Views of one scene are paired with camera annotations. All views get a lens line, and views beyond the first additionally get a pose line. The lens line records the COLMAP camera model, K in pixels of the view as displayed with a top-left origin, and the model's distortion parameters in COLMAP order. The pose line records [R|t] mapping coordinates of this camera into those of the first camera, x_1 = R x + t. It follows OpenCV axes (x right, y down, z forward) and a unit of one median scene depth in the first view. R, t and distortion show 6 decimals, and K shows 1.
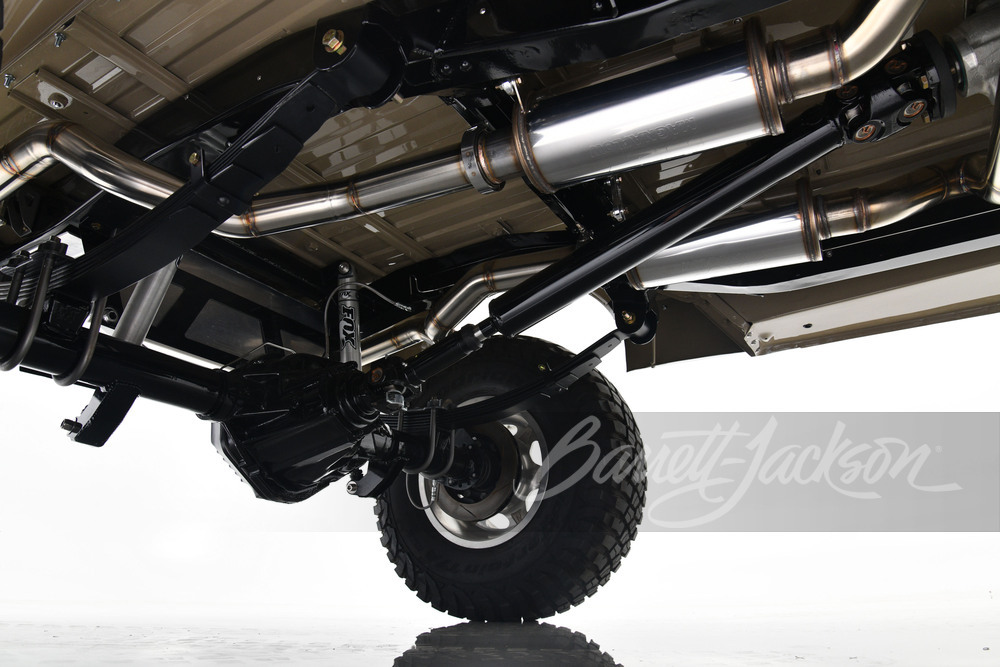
lens RADIAL K [[683.3, 0, 503.6], [0, 683.3, 343.7], [0, 0, 1]] dist [-0.094173, 0.038307]
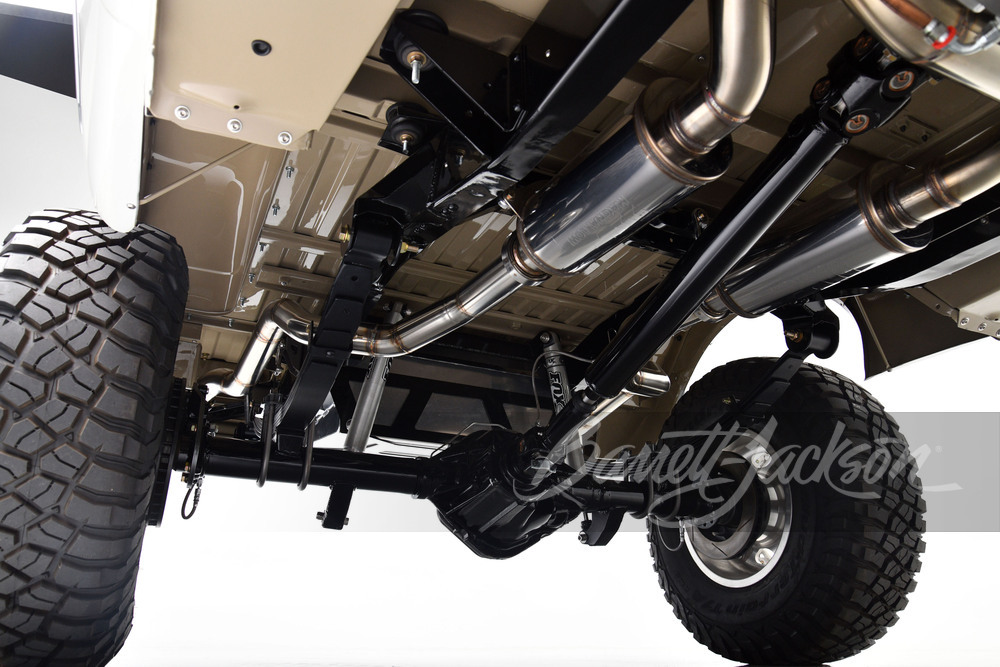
lens RADIAL K [[721.7, 0, 500.0], [0, 721.7, 333.5], [0, 0, 1]] dist [-0.057930, 0.001330]
pose [[0.832854, -0.208358, -0.512778, 0.323729], [0.187161, 0.977883, -0.093358, -0.024400], [0.520889, -0.018219, 0.853430, -0.042970]]
